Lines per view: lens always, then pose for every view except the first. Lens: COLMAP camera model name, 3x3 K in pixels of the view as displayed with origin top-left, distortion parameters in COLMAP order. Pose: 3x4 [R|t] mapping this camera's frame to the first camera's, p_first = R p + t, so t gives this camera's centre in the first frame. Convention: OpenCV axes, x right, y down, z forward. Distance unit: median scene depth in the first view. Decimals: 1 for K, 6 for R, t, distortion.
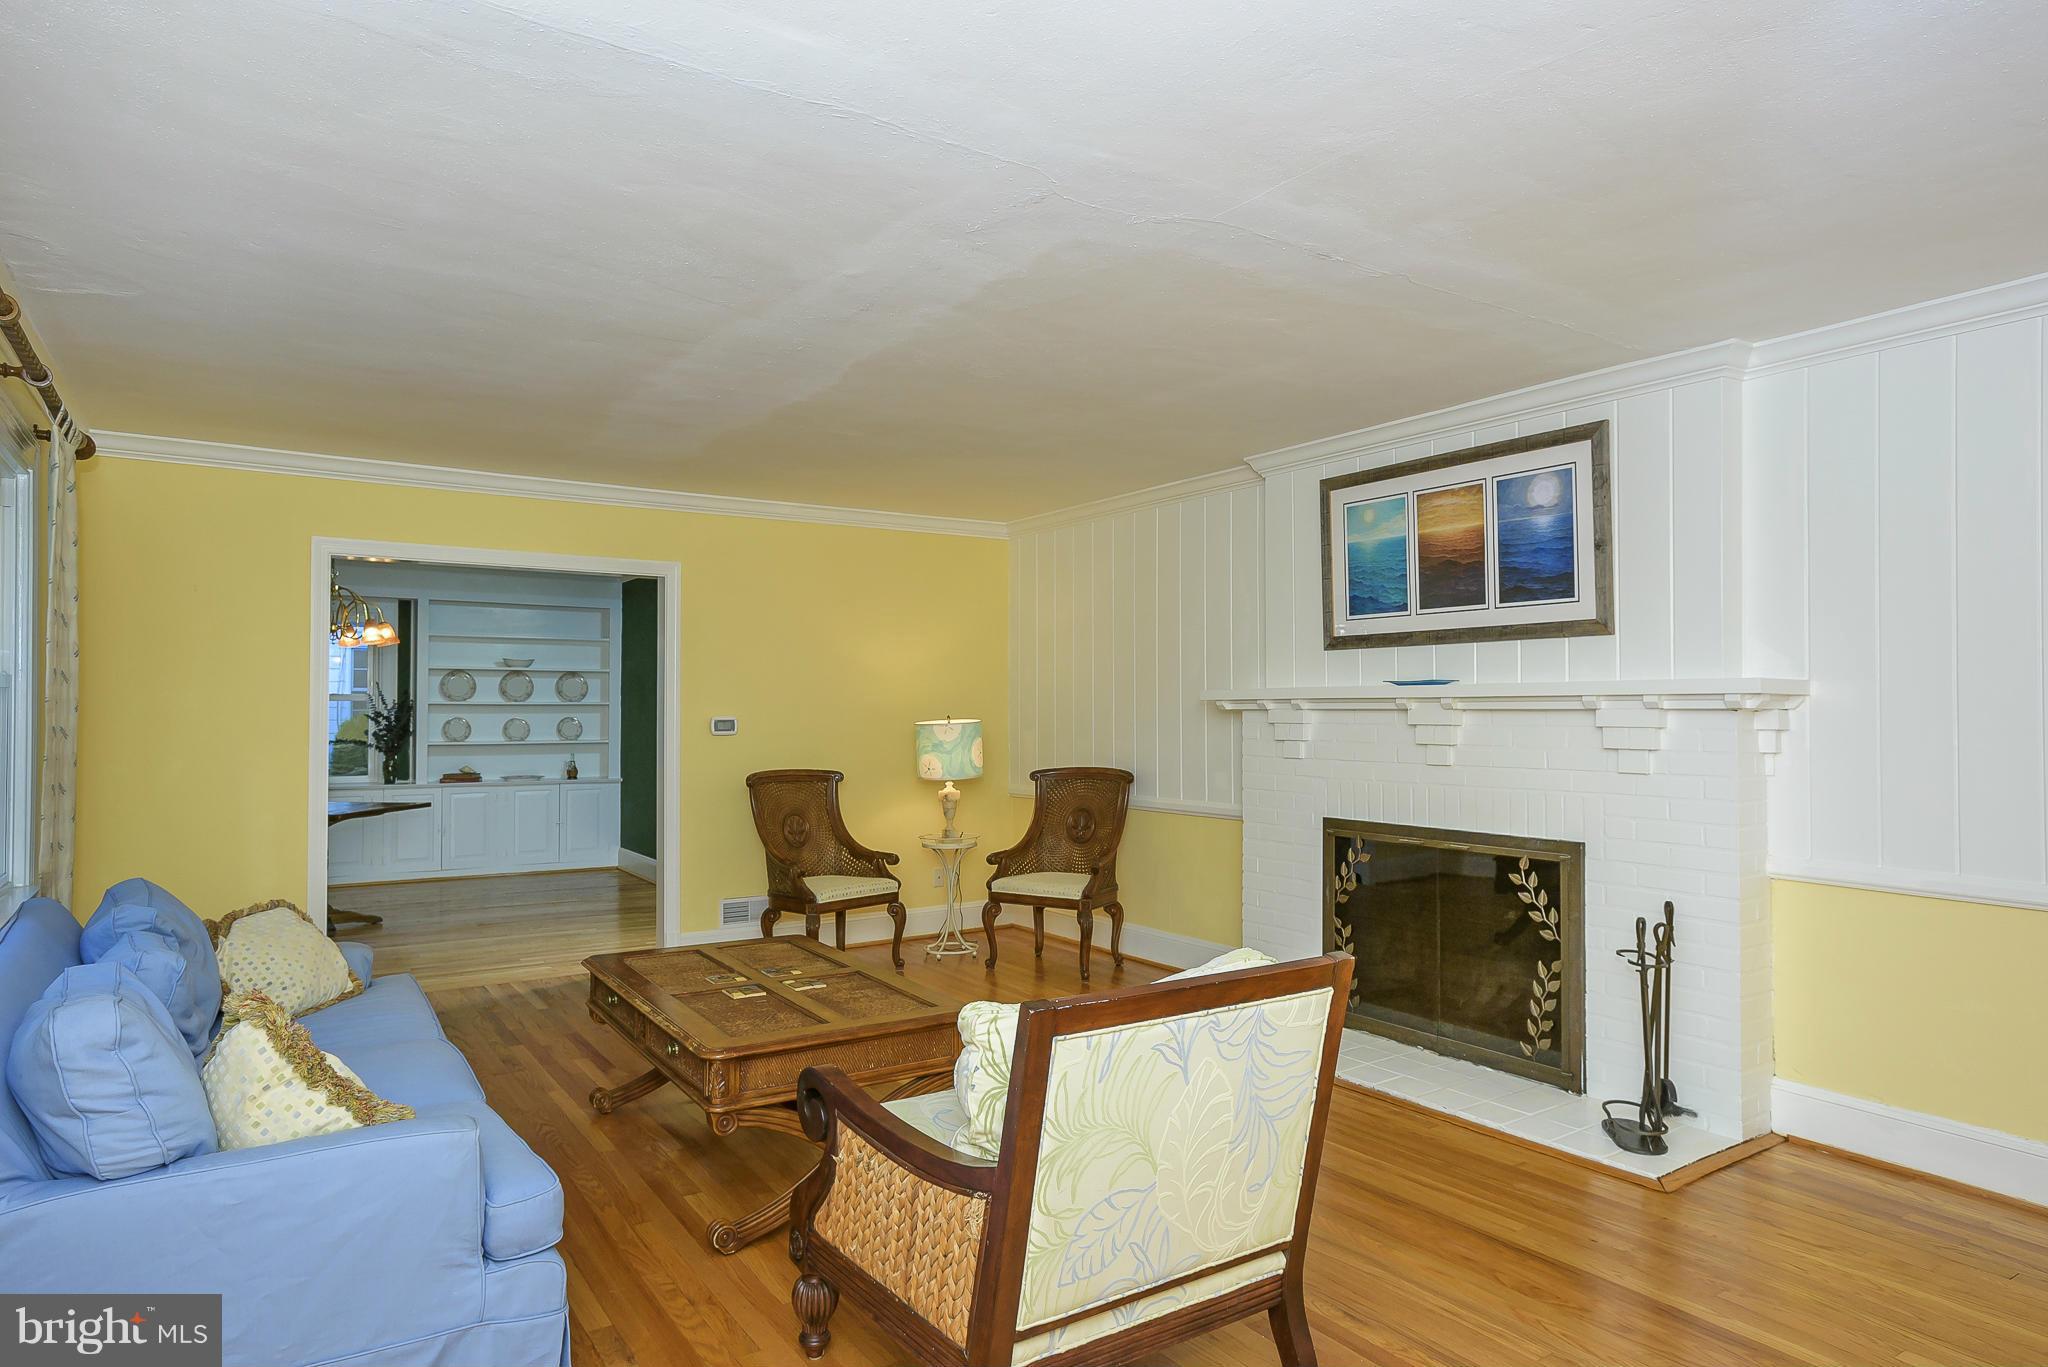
lens RADIAL K [[1224.2, 0, 1024.0], [0, 1224.2, 683.5], [0, 0, 1]] dist [-0.007779, -0.000790]
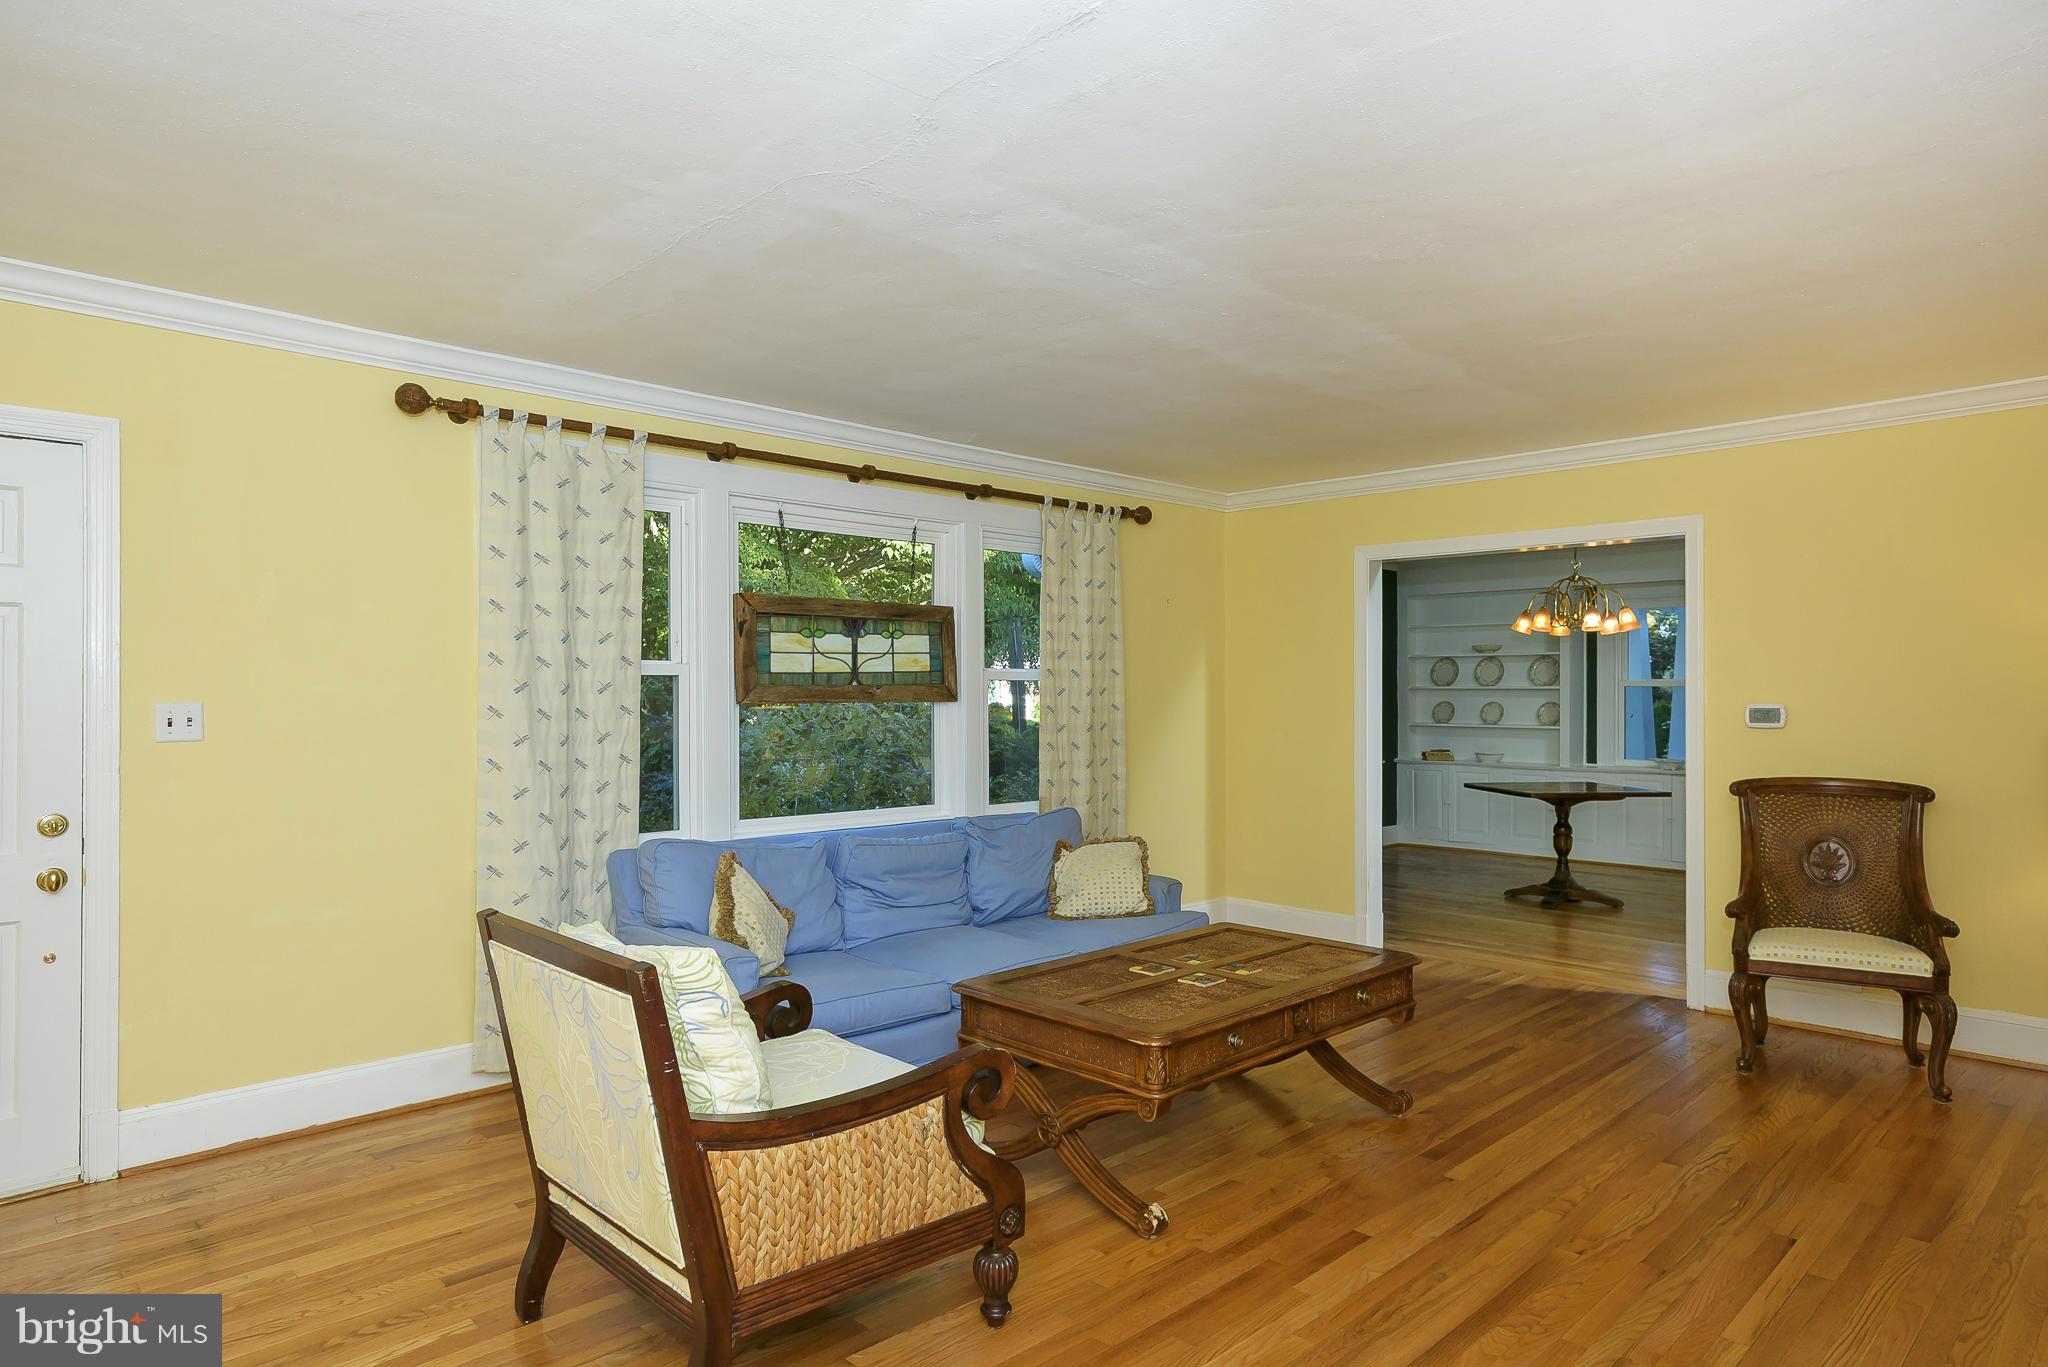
lens RADIAL K [[1224.2, 0, 1024.0], [0, 1224.2, 683.5], [0, 0, 1]] dist [-0.007779, -0.000790]
pose [[0.198700, -0.001084, -0.980060, 0.435636], [0.014895, 0.999887, 0.001914, 0.005859], [0.979947, -0.014978, 0.198694, 0.401542]]
